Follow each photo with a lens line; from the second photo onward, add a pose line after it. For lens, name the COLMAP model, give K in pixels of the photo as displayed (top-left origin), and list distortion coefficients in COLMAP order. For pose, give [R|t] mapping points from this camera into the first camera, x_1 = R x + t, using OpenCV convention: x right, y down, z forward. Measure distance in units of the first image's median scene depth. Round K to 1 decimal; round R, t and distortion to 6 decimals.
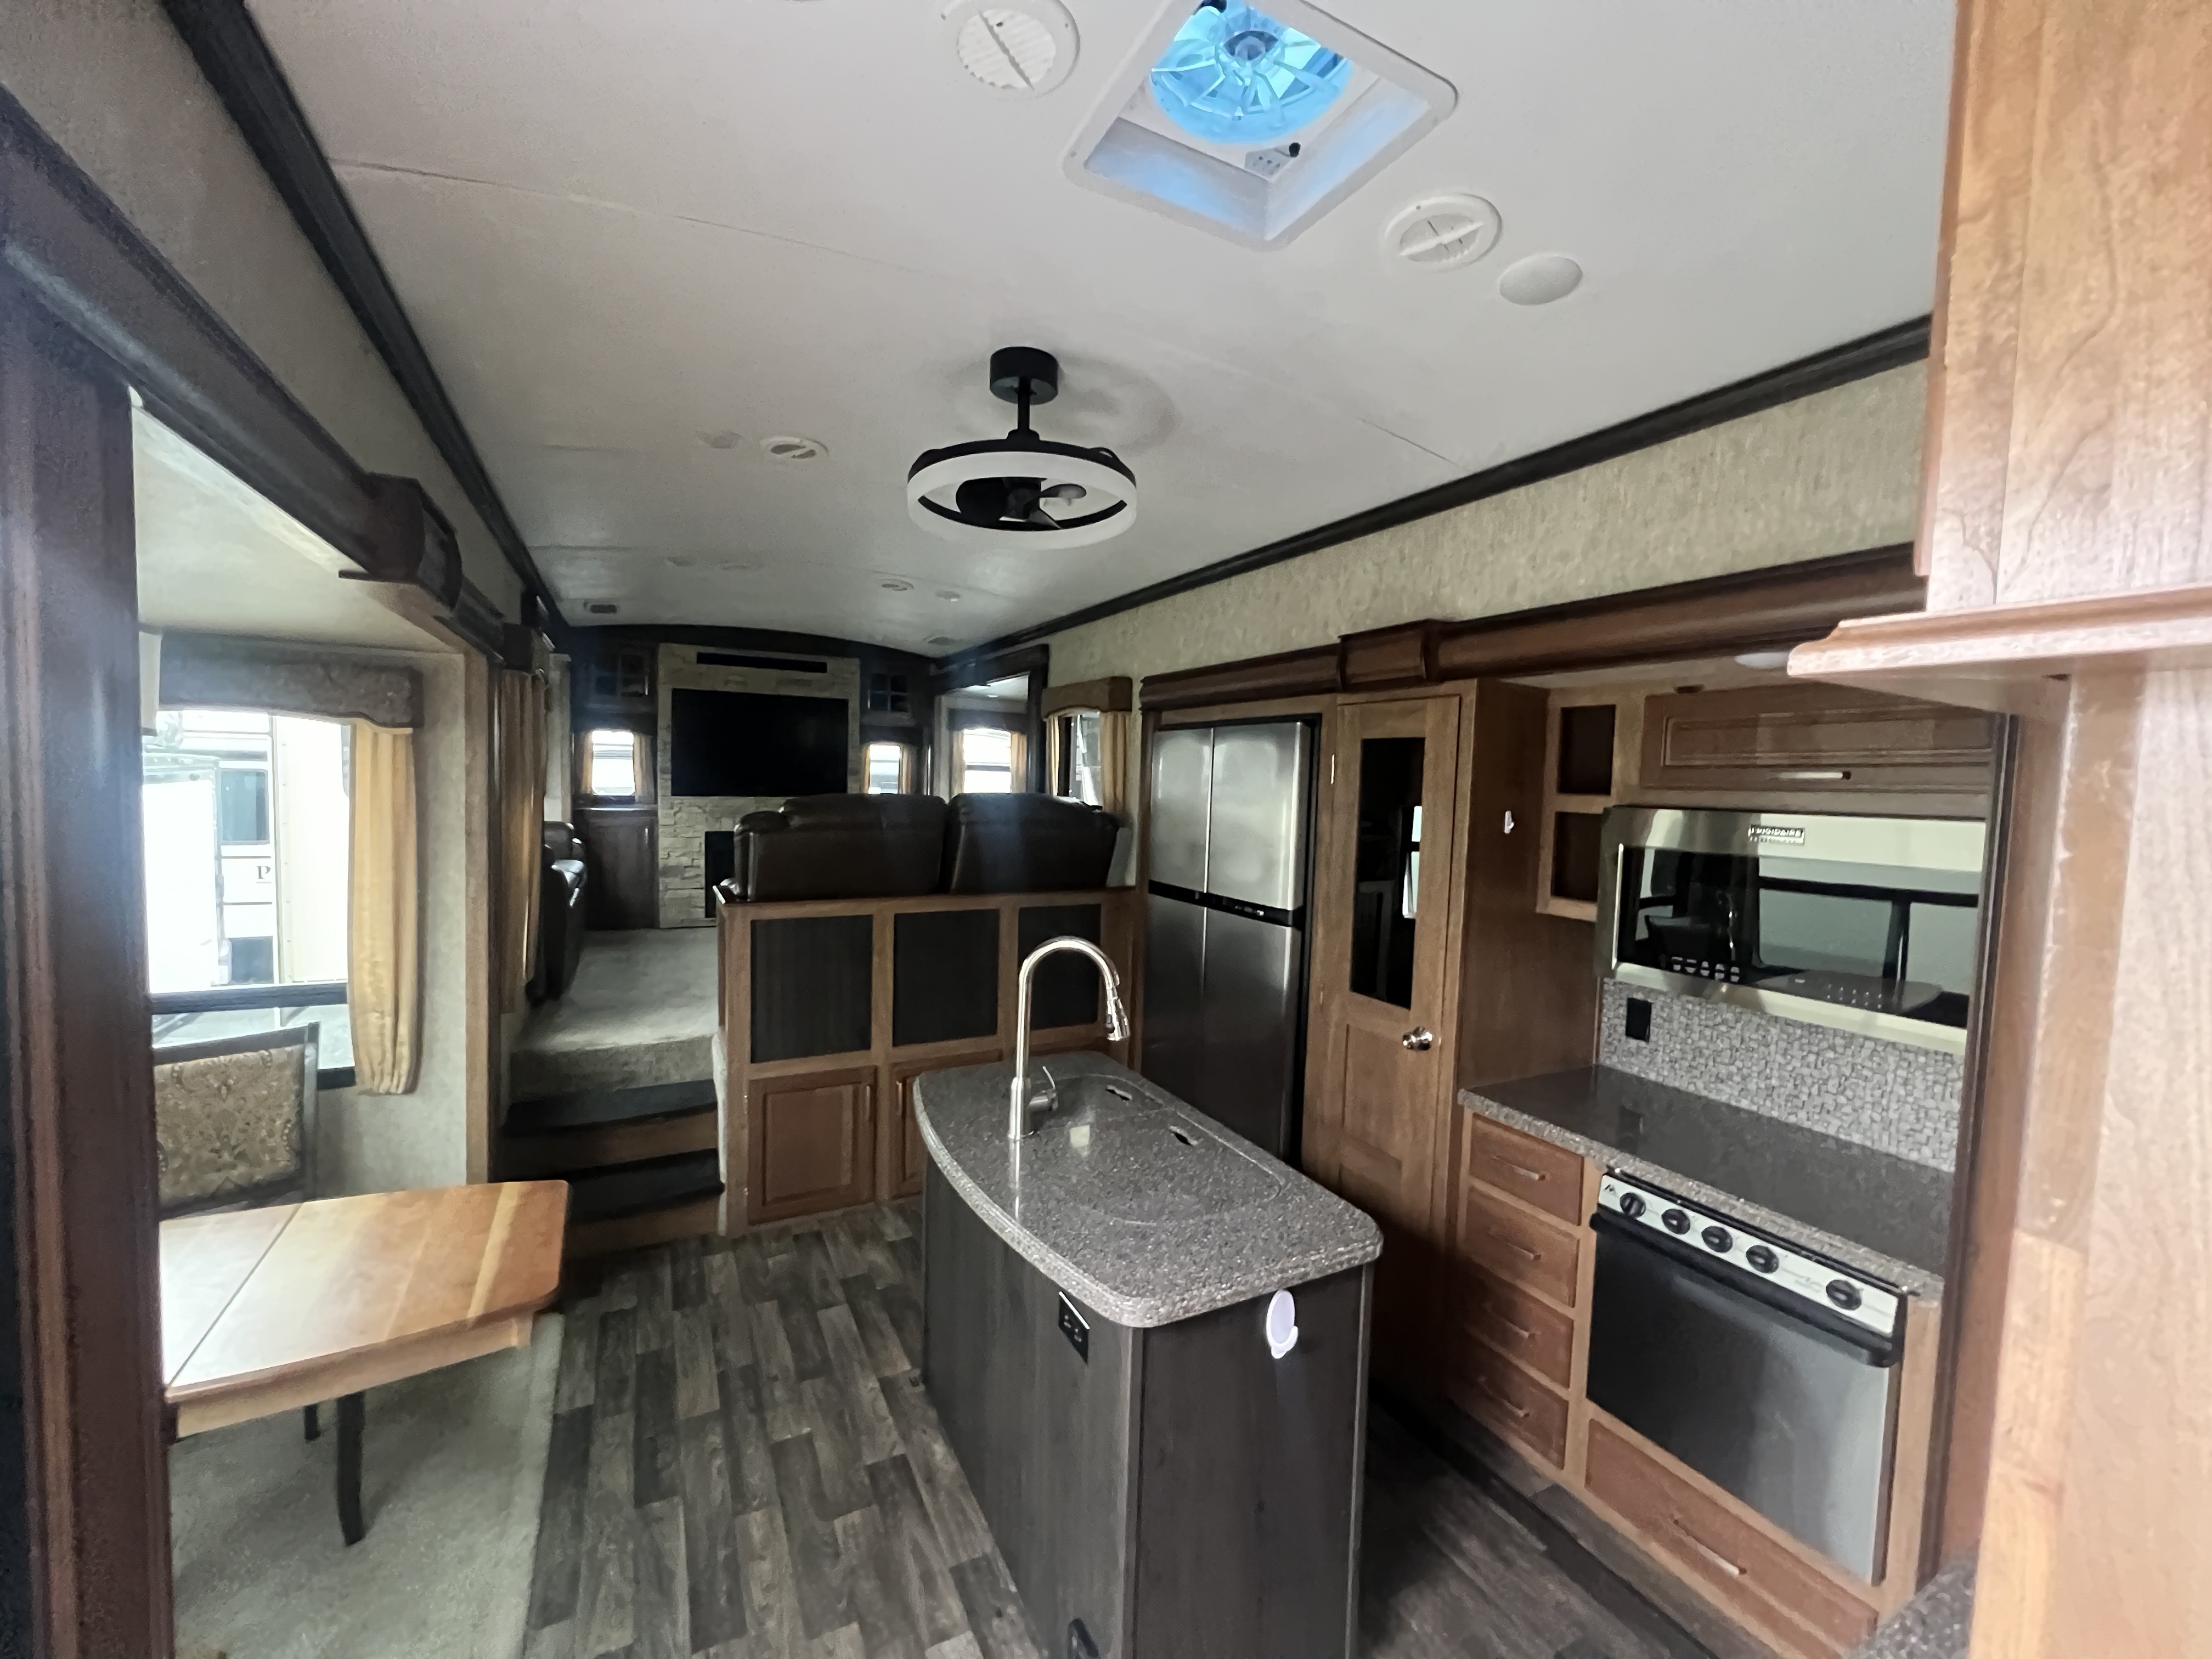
lens RADIAL K [[885.9, 0, 1101.8], [0, 885.9, 826.8], [0, 0, 1]] dist [-0.000532, 0.000042]
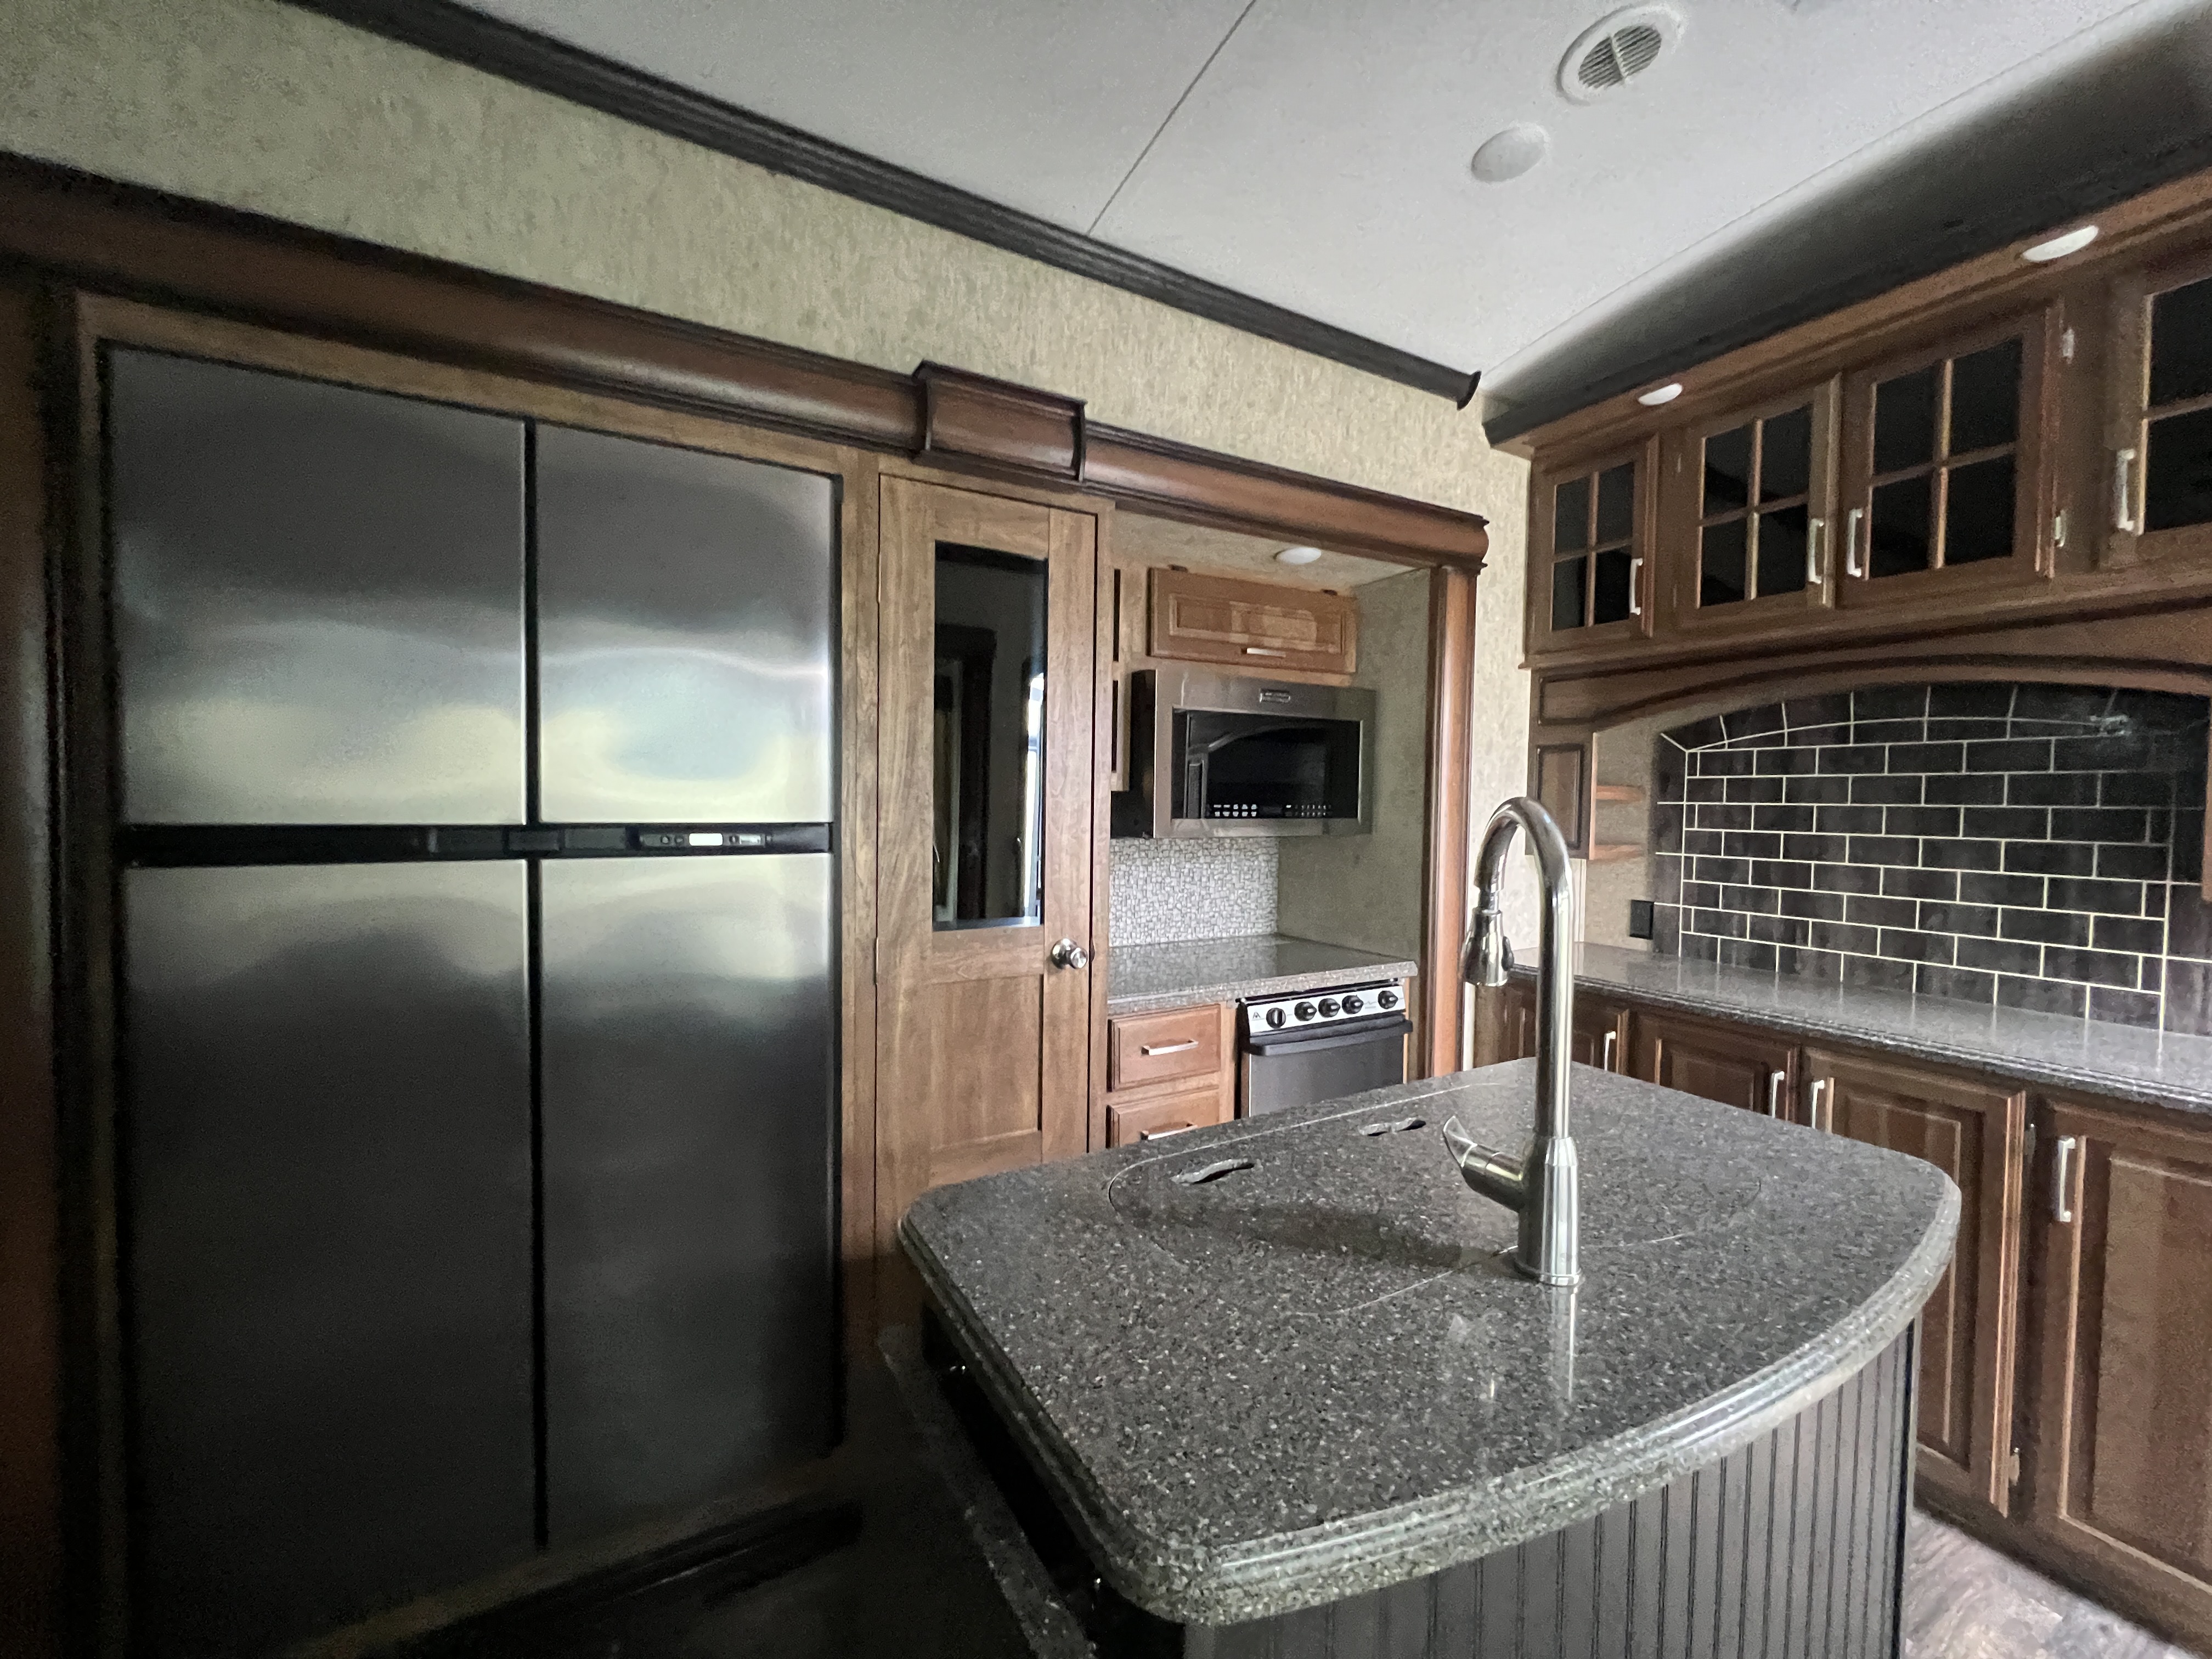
lens RADIAL K [[885.9, 0, 1101.8], [0, 885.9, 826.8], [0, 0, 1]] dist [-0.000532, 0.000042]
pose [[-0.030881, -0.064589, 0.997434, -0.404671], [0.040194, 0.997023, 0.065807, 0.078887], [-0.998715, 0.042123, -0.028193, 0.988025]]
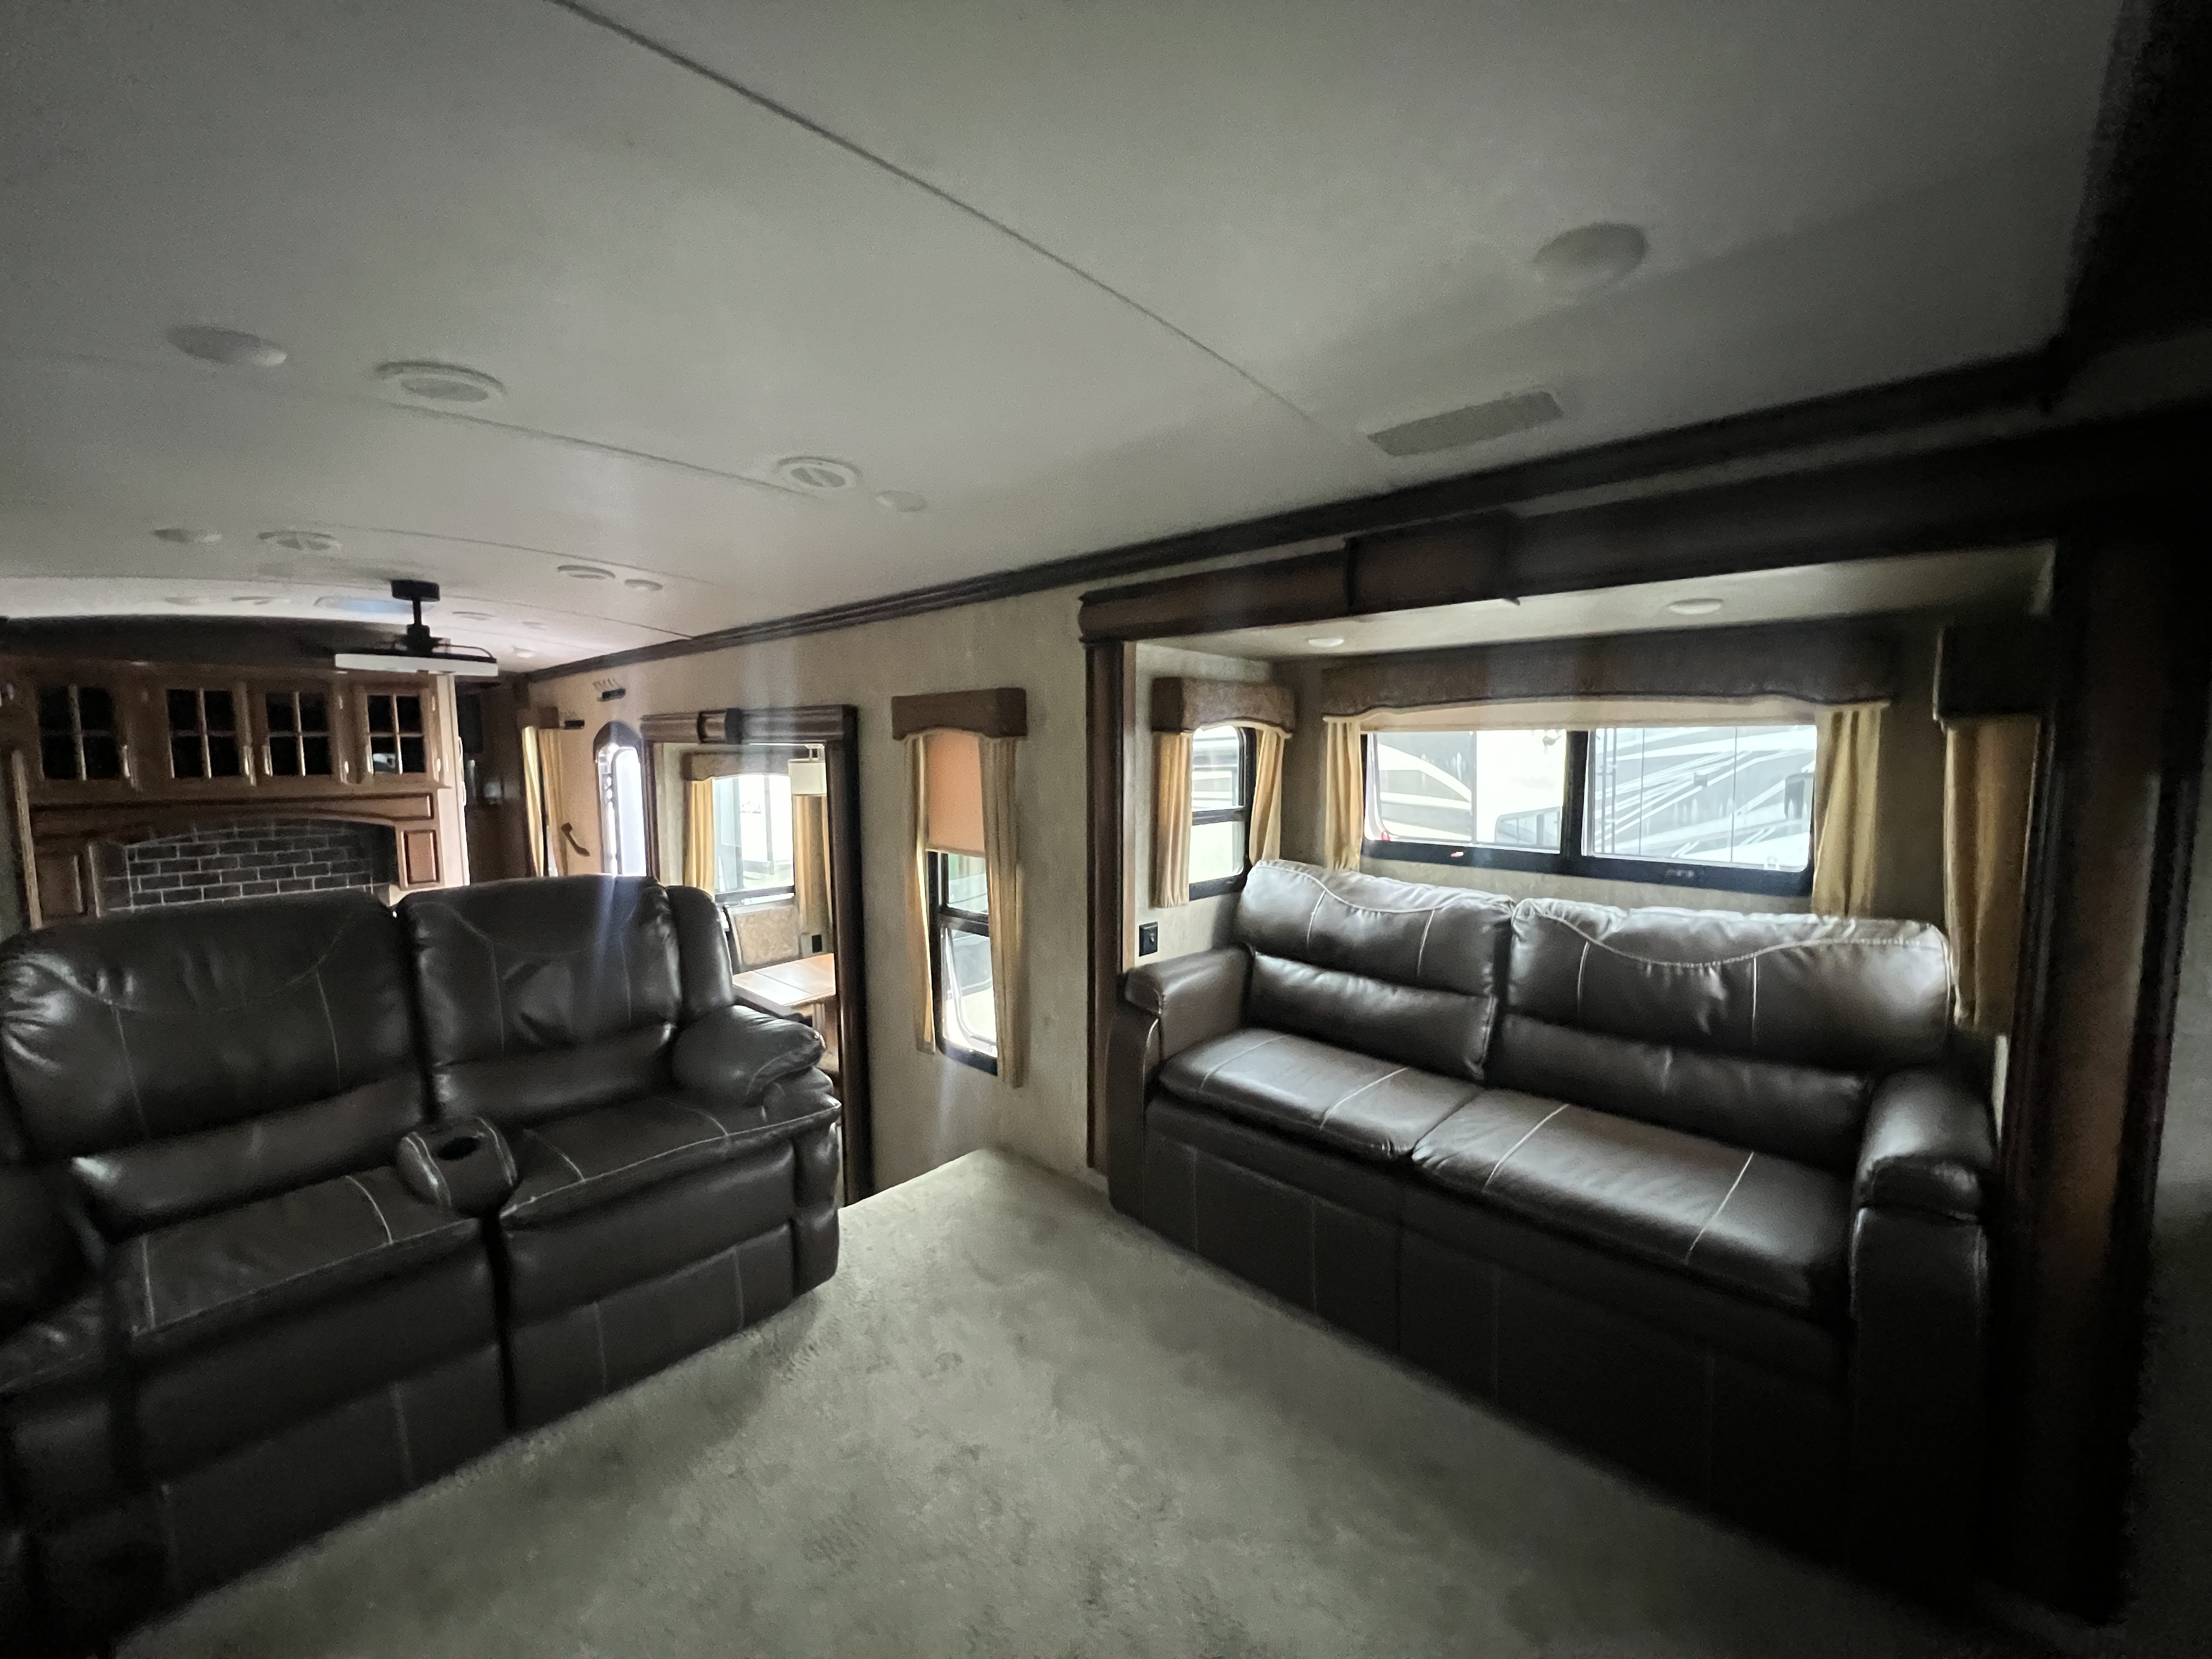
lens RADIAL K [[885.9, 0, 1101.8], [0, 885.9, 826.8], [0, 0, 1]] dist [-0.000532, 0.000042]
pose [[-0.942569, 0.006373, -0.333952, -0.628653], [-0.041201, 0.989964, 0.135183, -0.276053], [0.331462, 0.141178, -0.932846, 2.569126]]
